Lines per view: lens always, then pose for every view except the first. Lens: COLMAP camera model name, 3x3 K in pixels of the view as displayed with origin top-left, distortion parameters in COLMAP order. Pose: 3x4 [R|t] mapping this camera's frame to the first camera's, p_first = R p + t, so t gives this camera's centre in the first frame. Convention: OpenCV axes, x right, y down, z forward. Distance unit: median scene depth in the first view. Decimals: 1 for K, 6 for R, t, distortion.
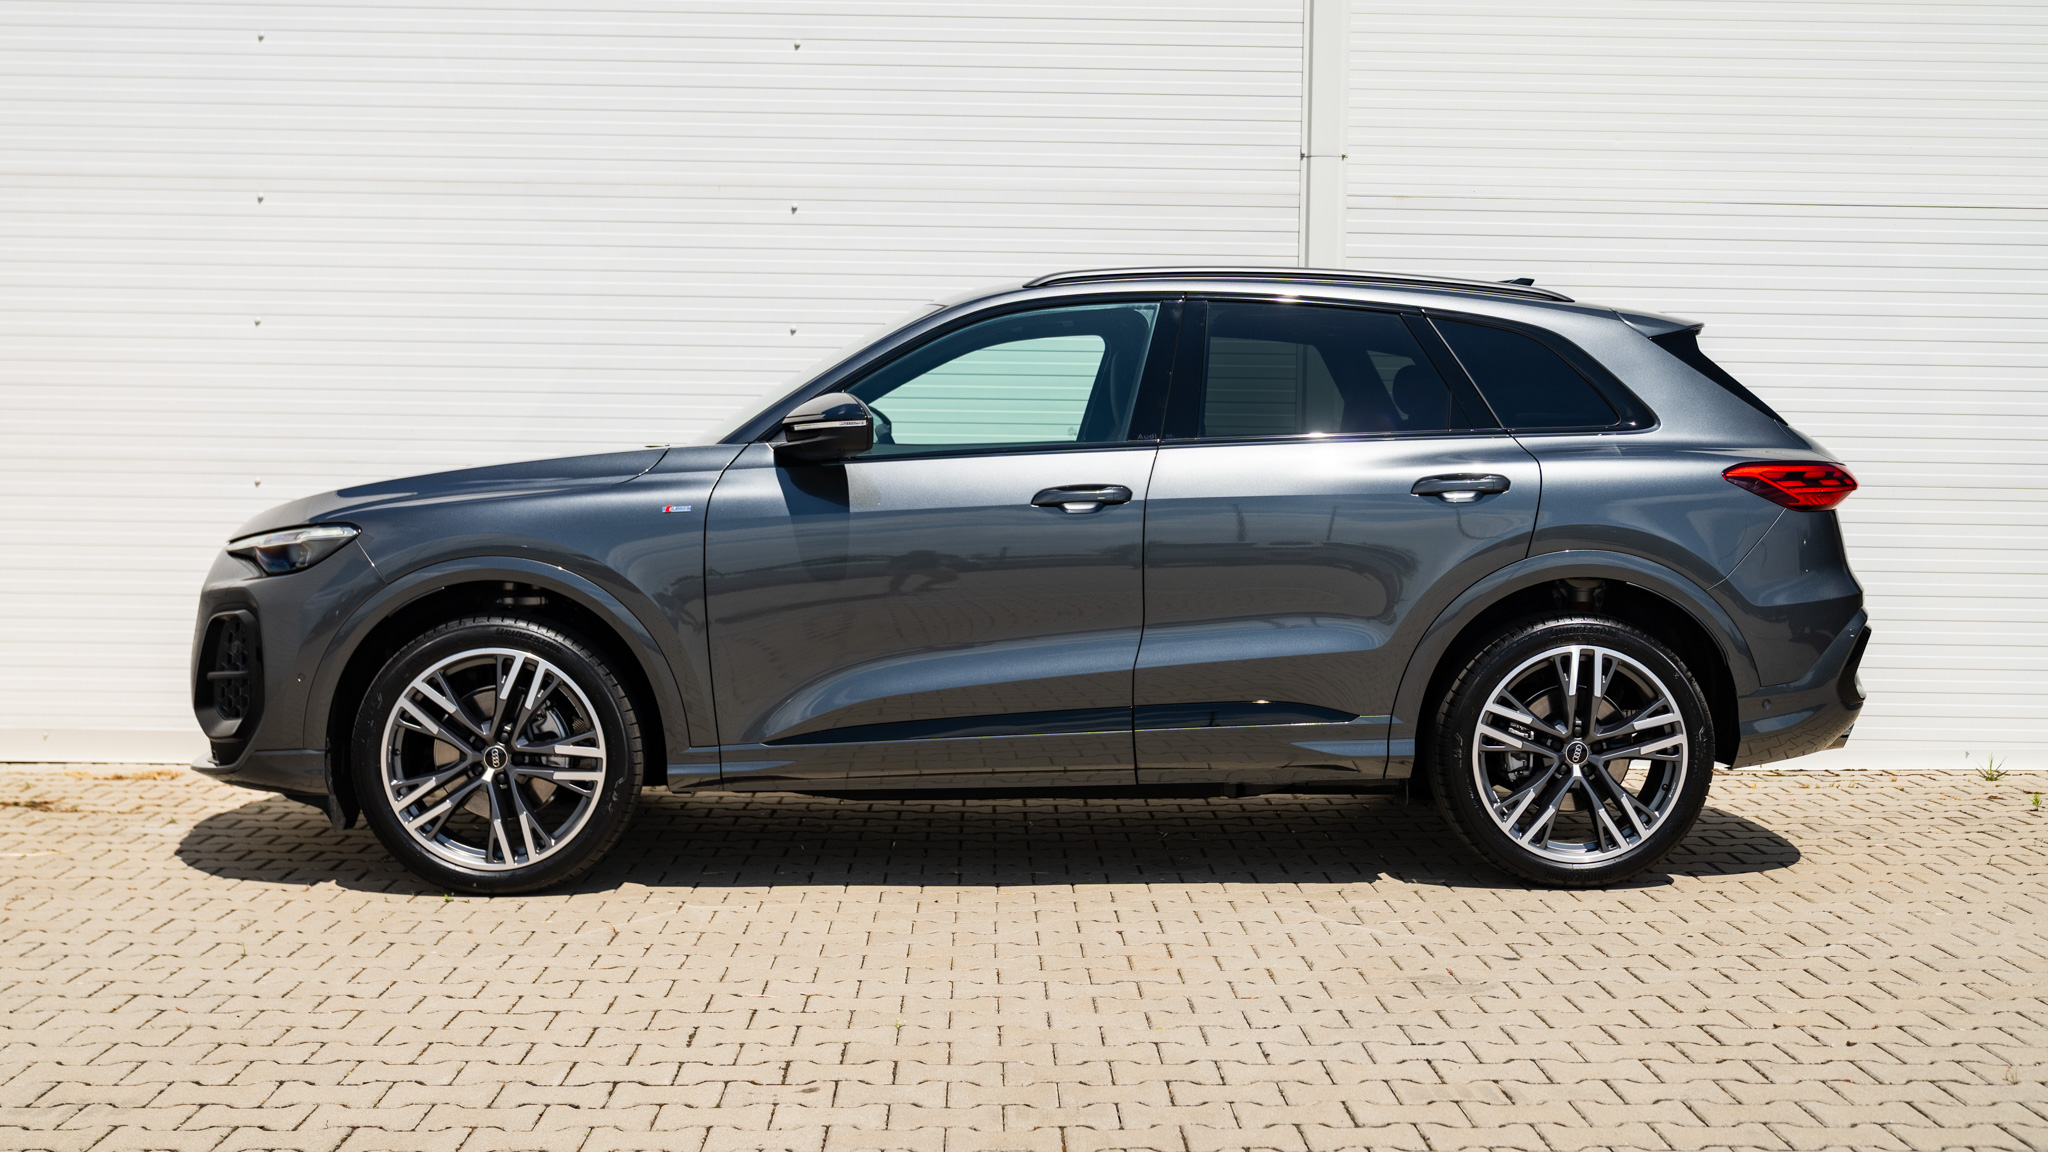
lens RADIAL K [[2460.4, 0, 1027.2], [0, 2460.4, 579.2], [0, 0, 1]] dist [0.030351, 0.000000]
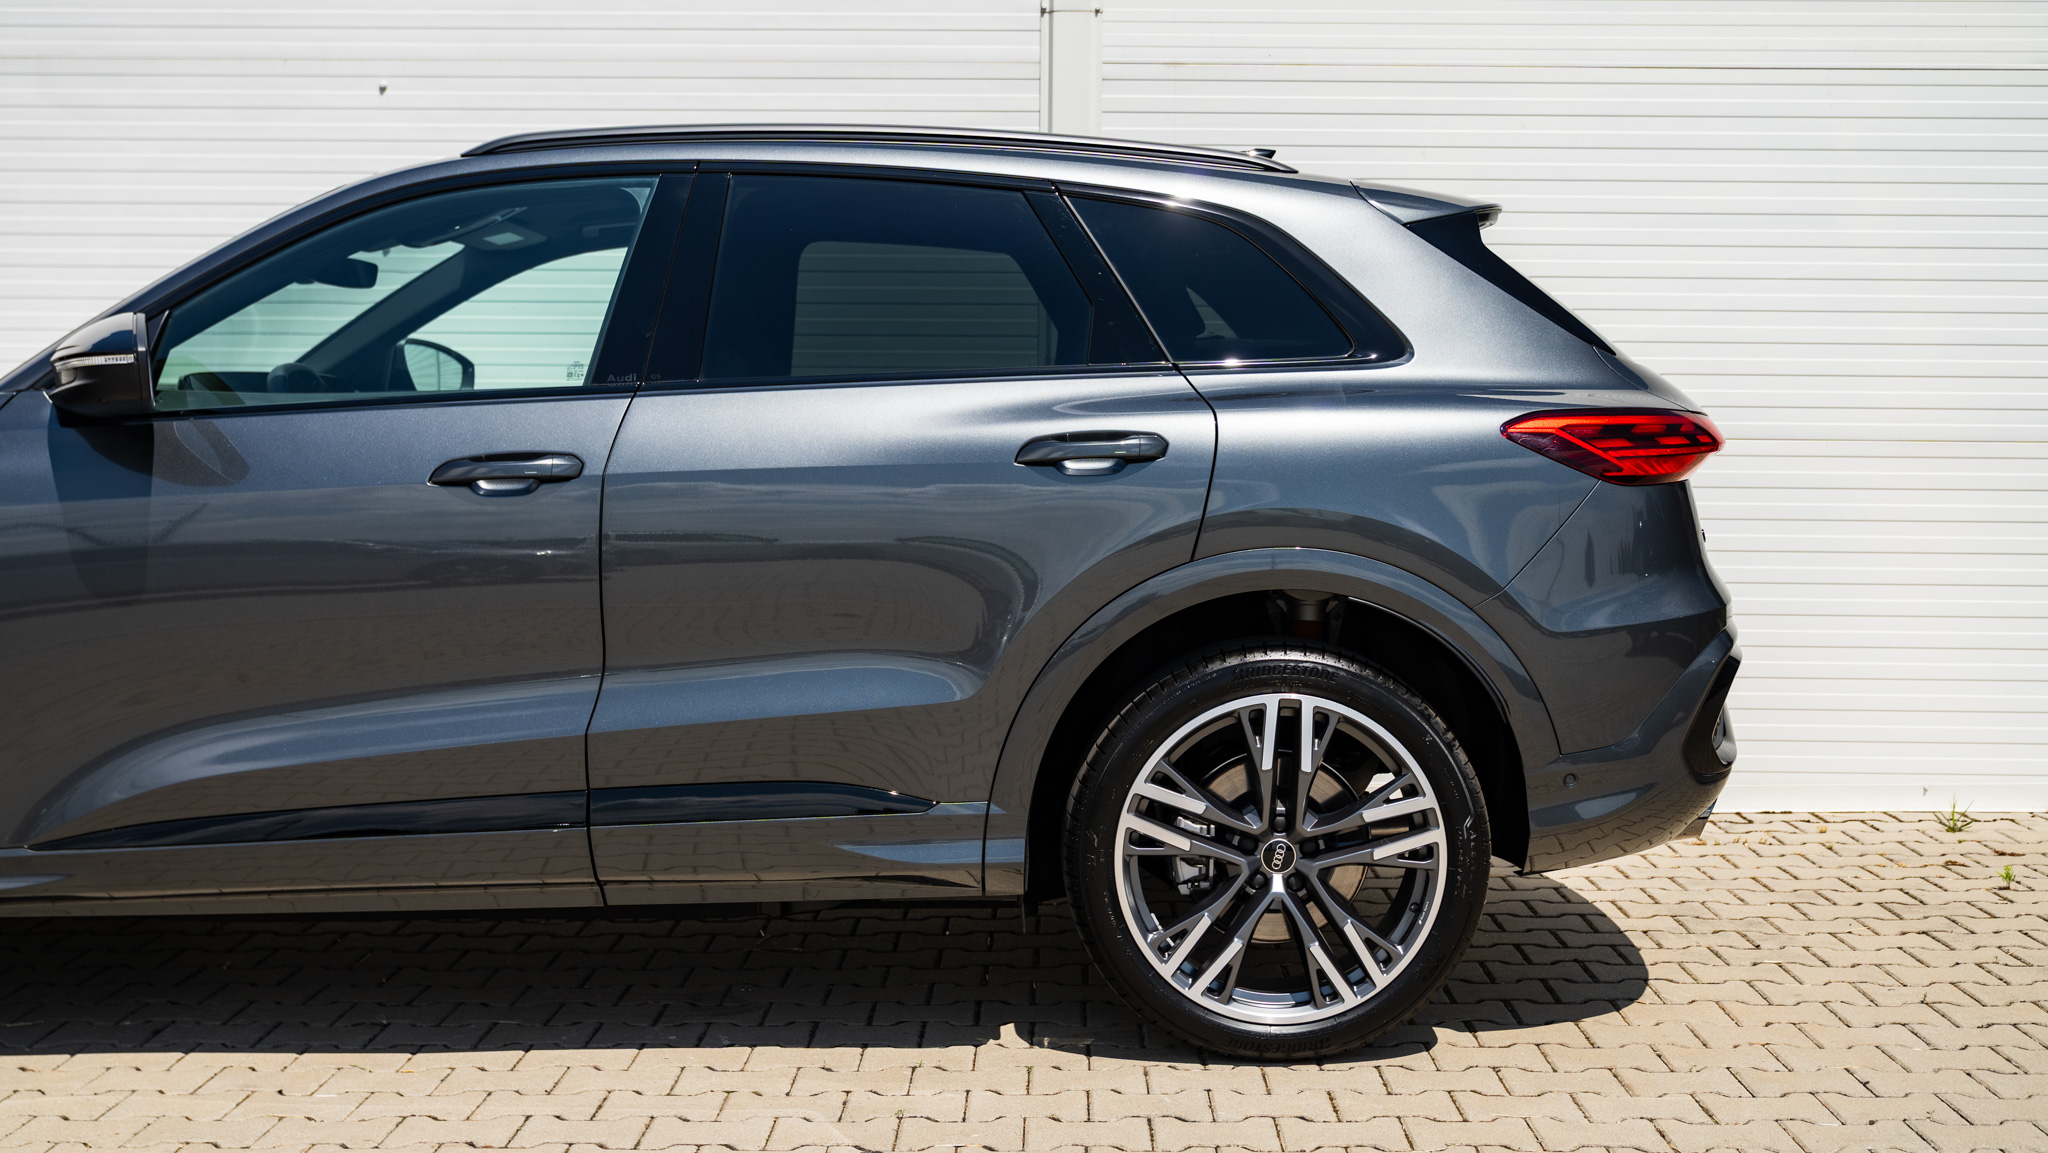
lens RADIAL K [[2317.7, 0, 1020.4], [0, 2317.7, 570.0], [0, 0, 1]] dist [0.015509, 0.000000]
pose [[0.999334, -0.004425, -0.036225, 0.173911], [0.005145, 0.999790, 0.019819, -0.017927], [0.036129, -0.019992, 0.999147, 0.375256]]
